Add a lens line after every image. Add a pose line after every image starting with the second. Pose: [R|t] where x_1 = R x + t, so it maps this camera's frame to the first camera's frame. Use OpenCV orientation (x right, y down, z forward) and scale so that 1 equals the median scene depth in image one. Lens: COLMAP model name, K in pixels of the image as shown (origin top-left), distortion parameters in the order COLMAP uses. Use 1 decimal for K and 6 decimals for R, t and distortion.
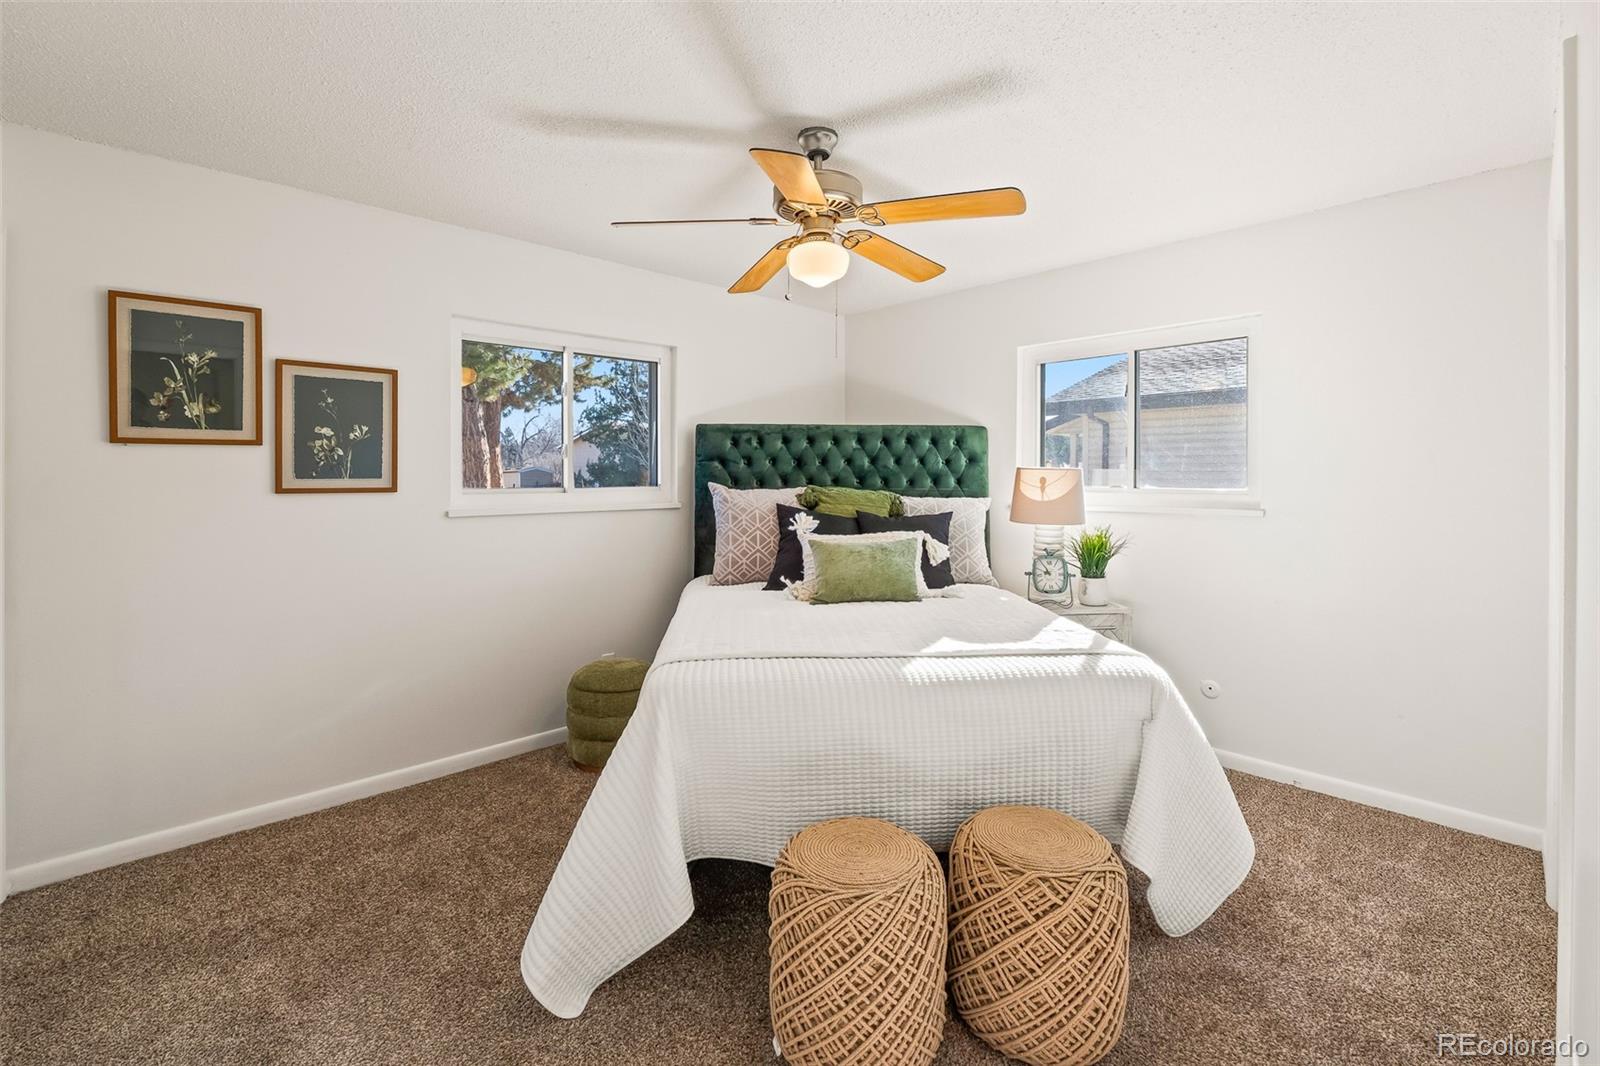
lens RADIAL K [[698.3, 0, 783.8], [0, 698.3, 479.3], [0, 0, 1]] dist [-0.001641, -0.000151]
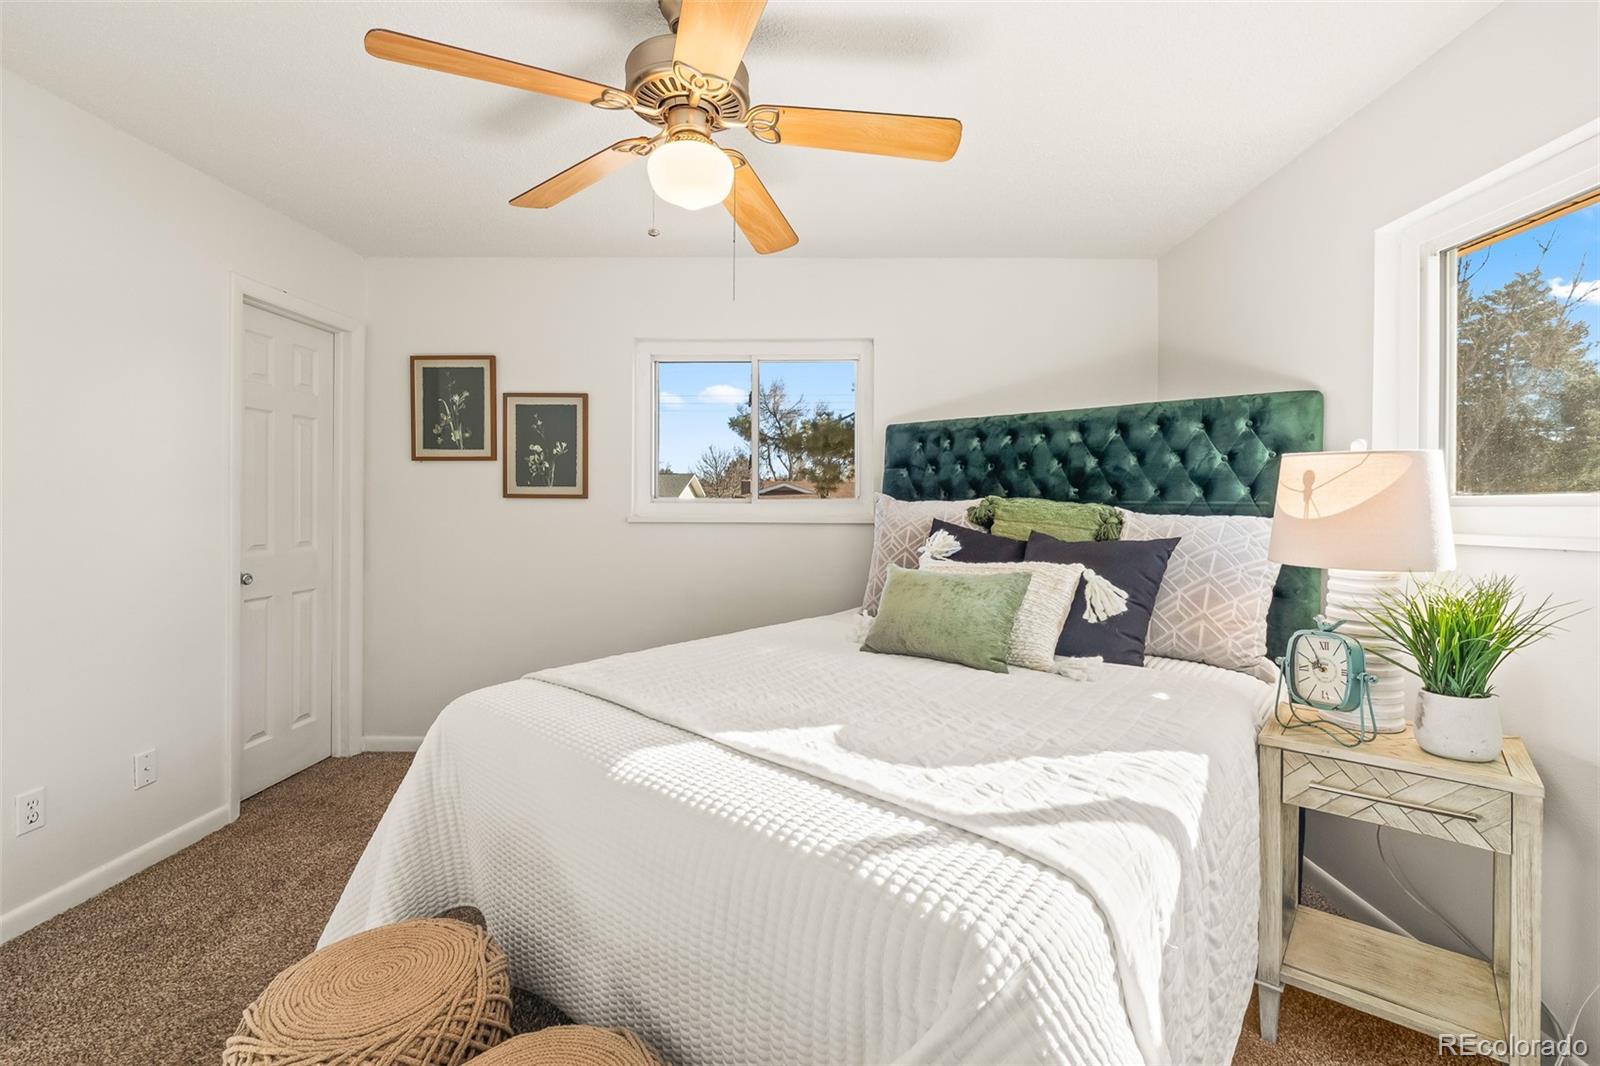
lens RADIAL K [[676.6, 0, 806.5], [0, 676.6, 508.1], [0, 0, 1]] dist [-0.002881, -0.000249]
pose [[0.721314, 0.008263, -0.692559, 0.450216], [-0.012173, 0.999926, -0.000748, 0.028073], [0.692501, 0.008971, 0.721361, 0.408887]]
